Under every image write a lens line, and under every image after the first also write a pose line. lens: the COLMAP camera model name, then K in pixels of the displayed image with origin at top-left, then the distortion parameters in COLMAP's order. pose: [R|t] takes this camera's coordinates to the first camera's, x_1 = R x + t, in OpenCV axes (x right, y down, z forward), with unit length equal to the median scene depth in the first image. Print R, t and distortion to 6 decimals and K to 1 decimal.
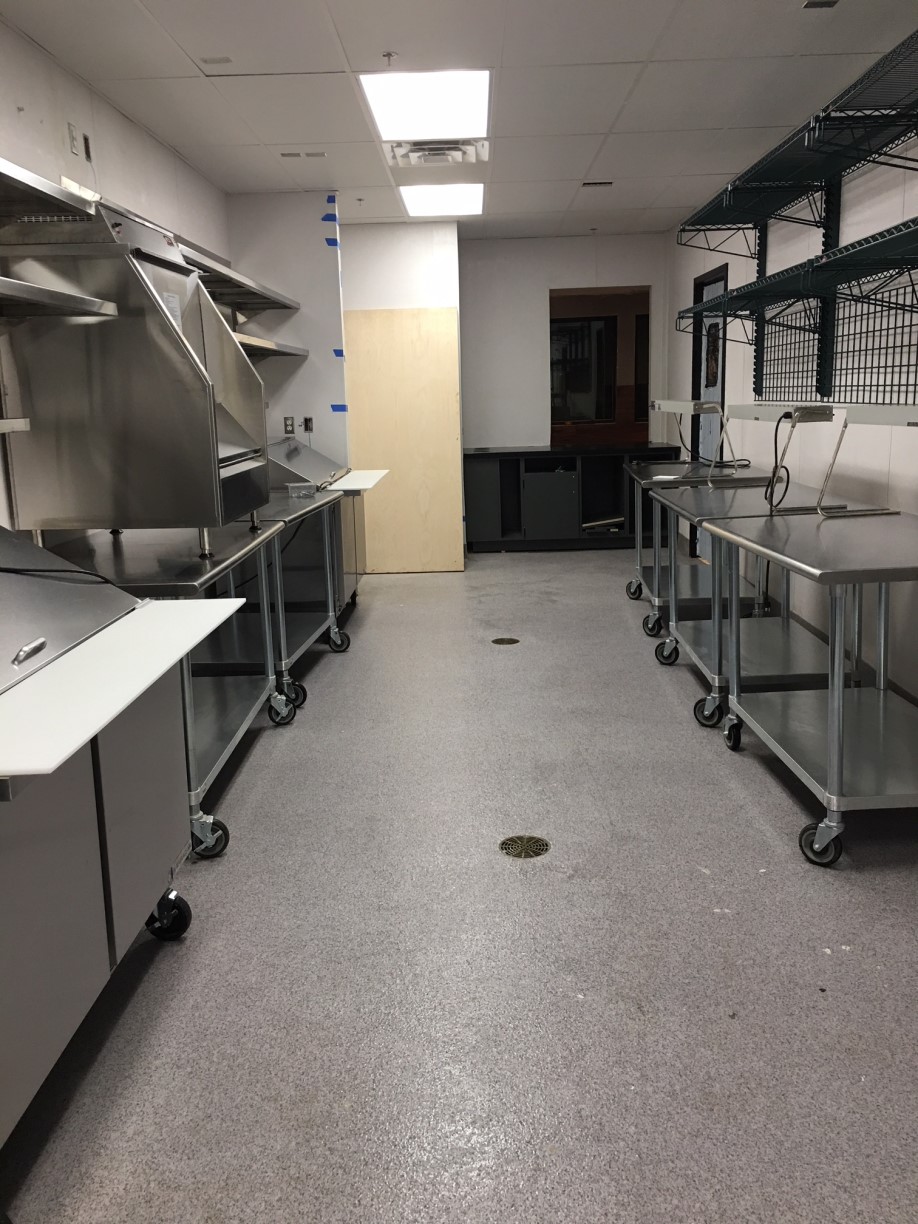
lens RADIAL K [[1065.8, 0, 453.9], [0, 1065.8, 586.3], [0, 0, 1]] dist [0.070546, -0.076083]
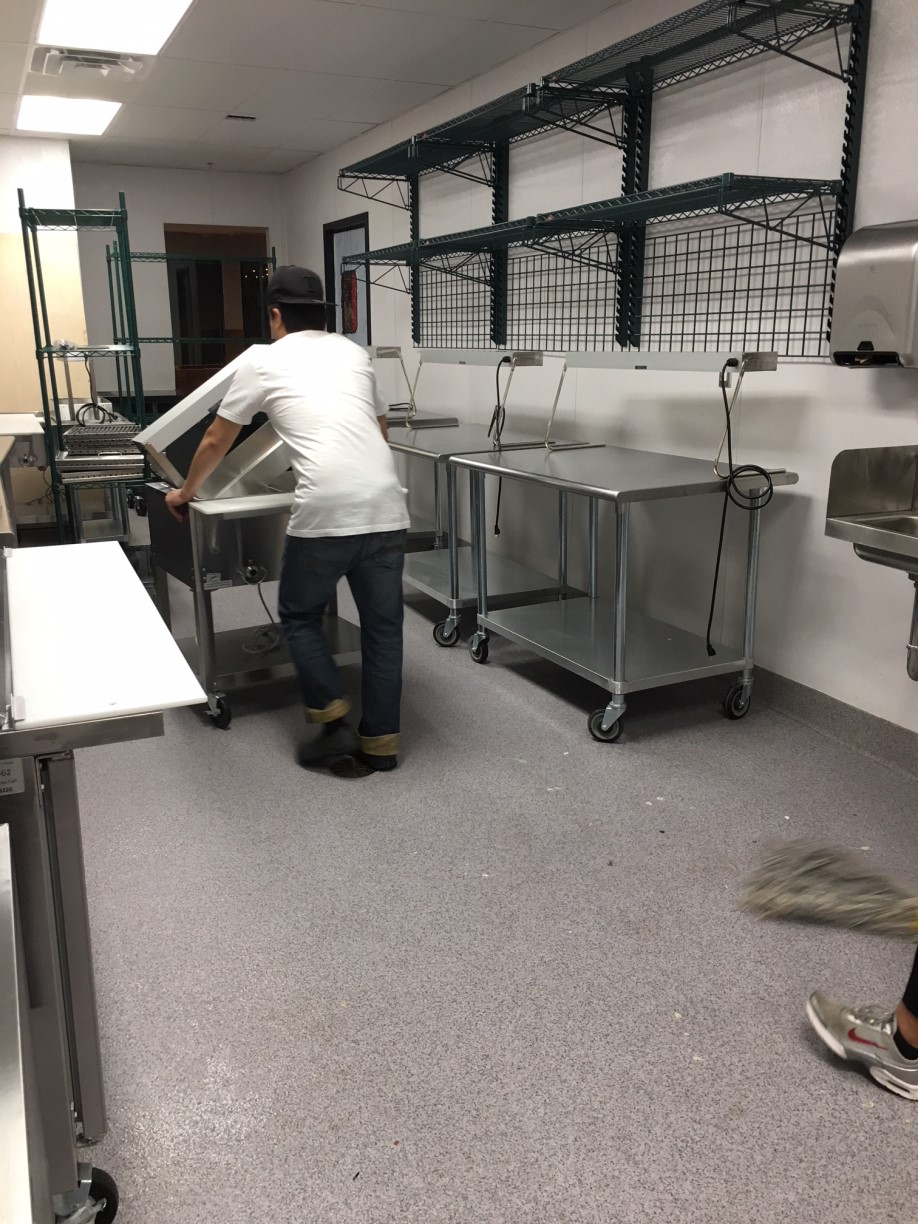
lens RADIAL K [[1065.8, 0, 464.6], [0, 1065.8, 610.0], [0, 0, 1]] dist [0.070546, -0.076083]
pose [[0.902026, -0.083834, 0.423462, -0.205936], [0.055419, 0.995333, 0.078999, 0.008435], [-0.428109, -0.047792, 0.902463, 0.005850]]
